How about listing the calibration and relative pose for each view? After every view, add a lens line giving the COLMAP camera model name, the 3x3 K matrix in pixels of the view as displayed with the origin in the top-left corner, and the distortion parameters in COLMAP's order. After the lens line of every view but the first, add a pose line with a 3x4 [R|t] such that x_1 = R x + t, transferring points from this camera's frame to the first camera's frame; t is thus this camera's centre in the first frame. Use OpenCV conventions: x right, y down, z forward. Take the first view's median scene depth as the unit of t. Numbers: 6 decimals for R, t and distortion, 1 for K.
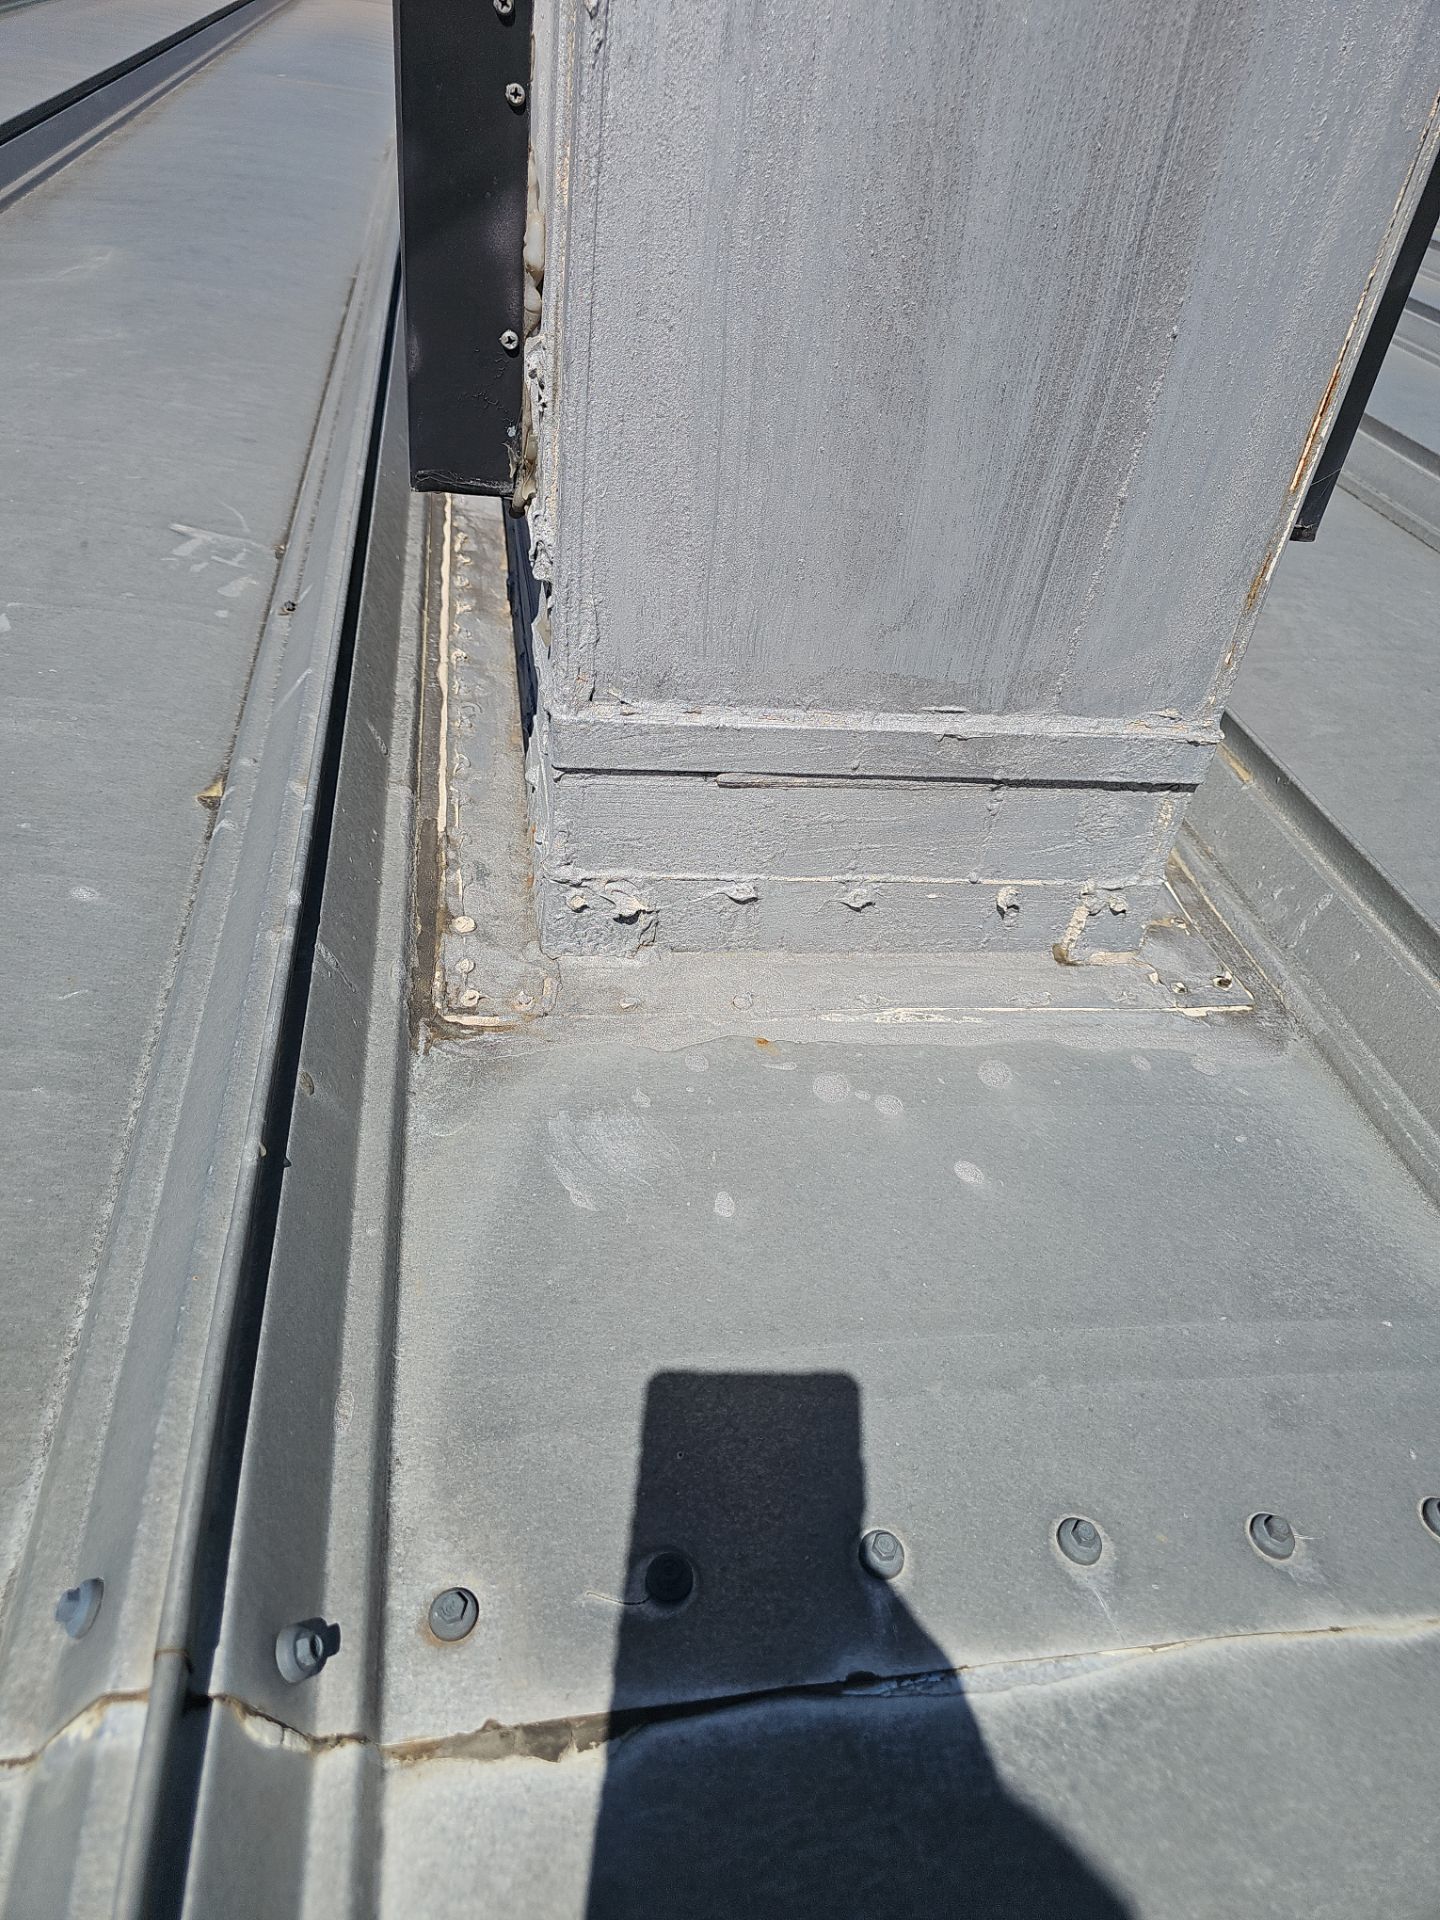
lens RADIAL K [[1300.6, 0, 720.0], [0, 1300.6, 960.0], [0, 0, 1]] dist [-0.024125, 0.002140]
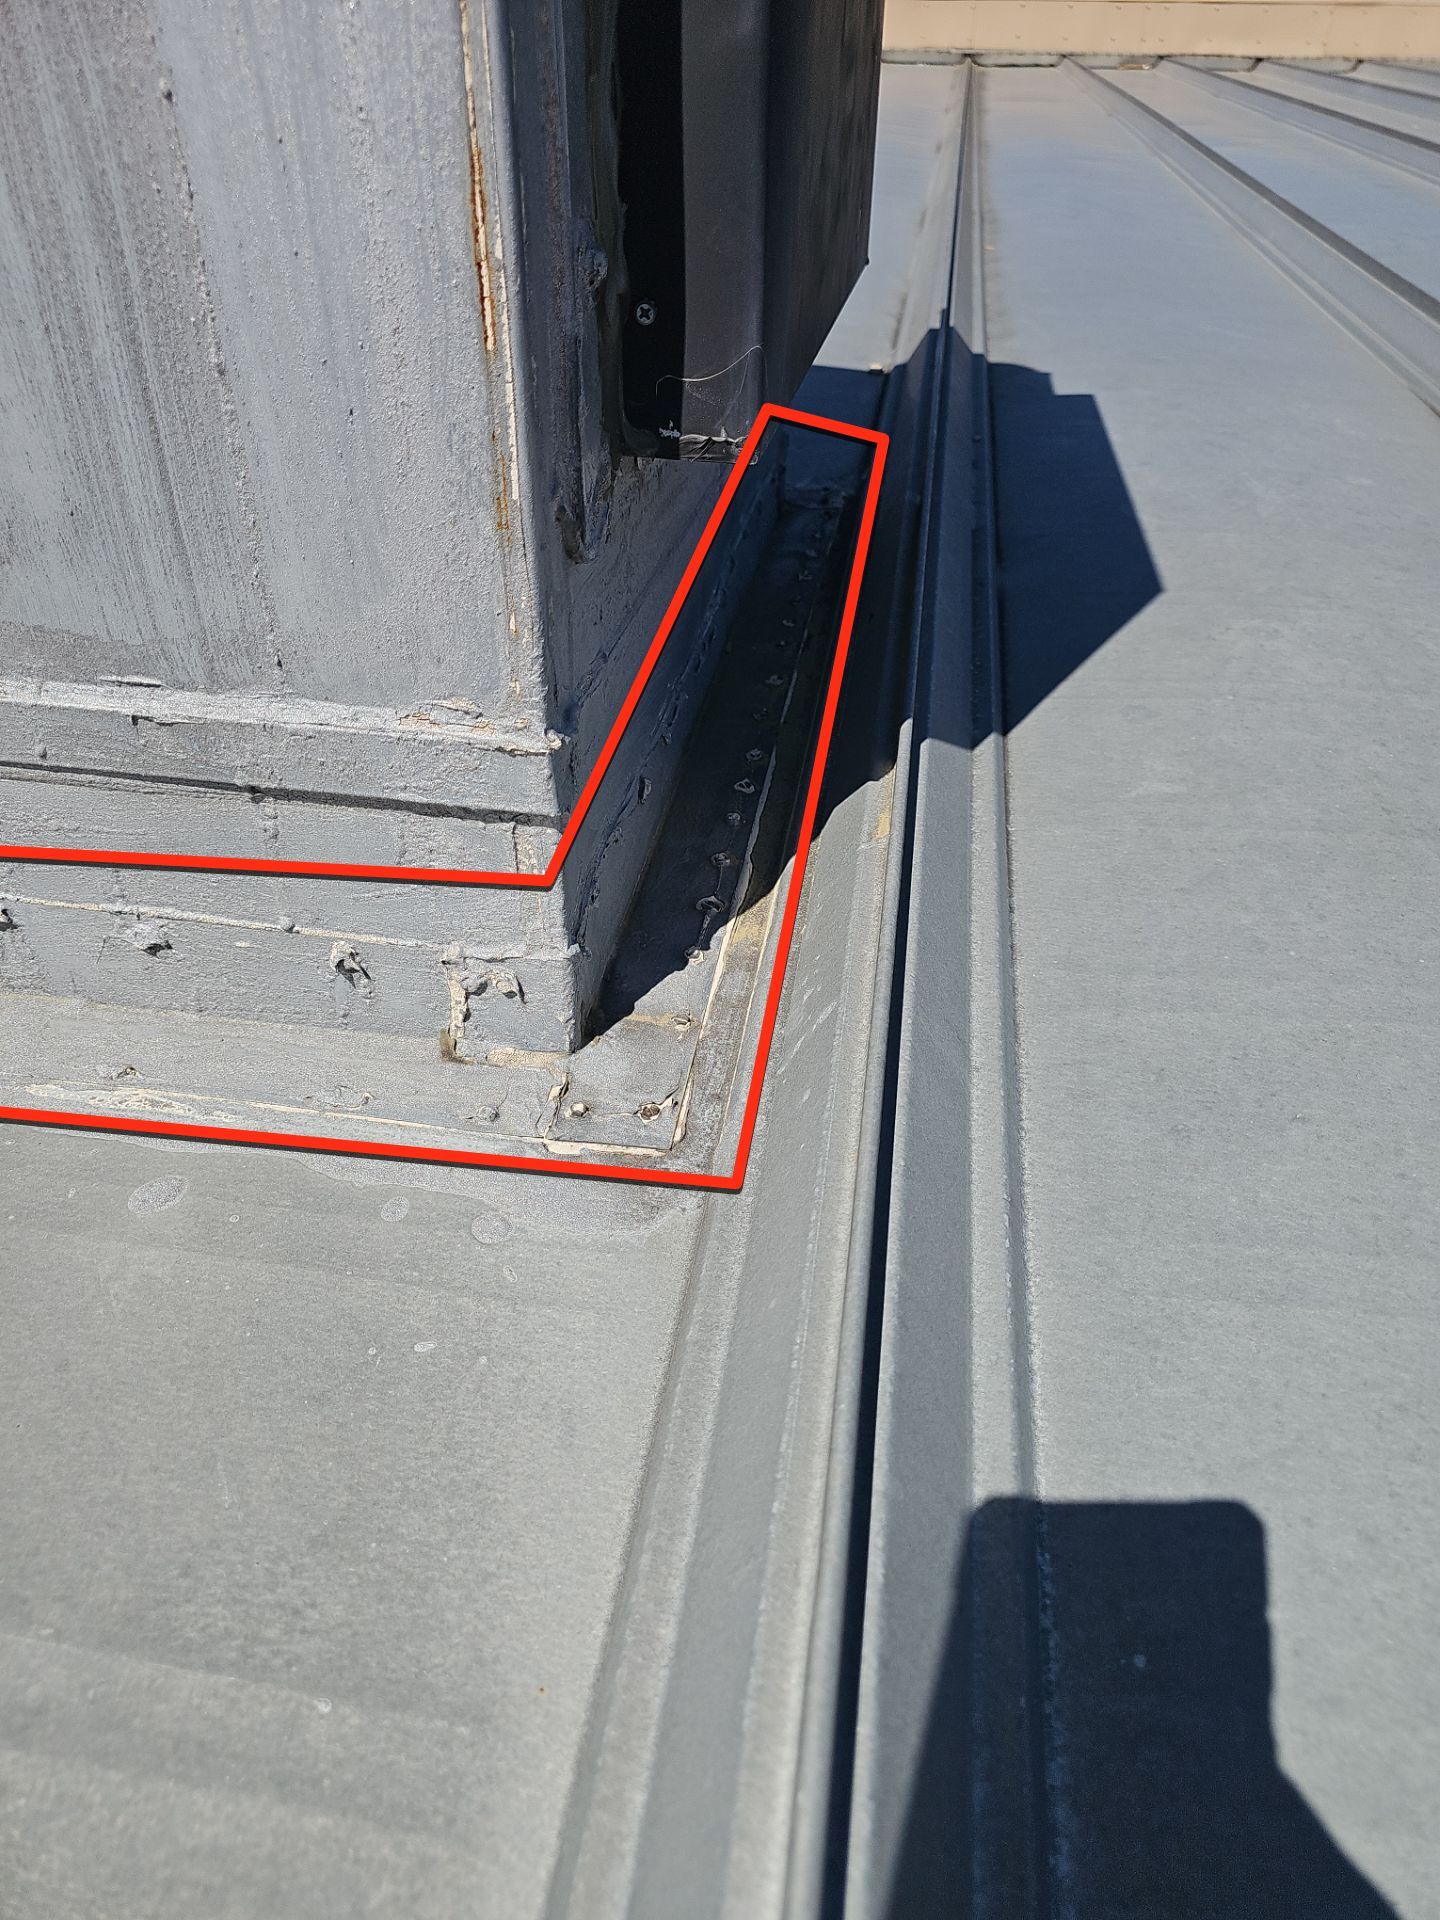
lens RADIAL K [[1340.2, 0, 740.9], [0, 1340.2, 963.2], [0, 0, 1]] dist [0.013258, -0.001863]
pose [[0.951441, 0.097508, -0.291979, 0.716729], [-0.114926, 0.992440, -0.043066, -0.041345], [0.285572, 0.074530, 0.955455, 0.378509]]
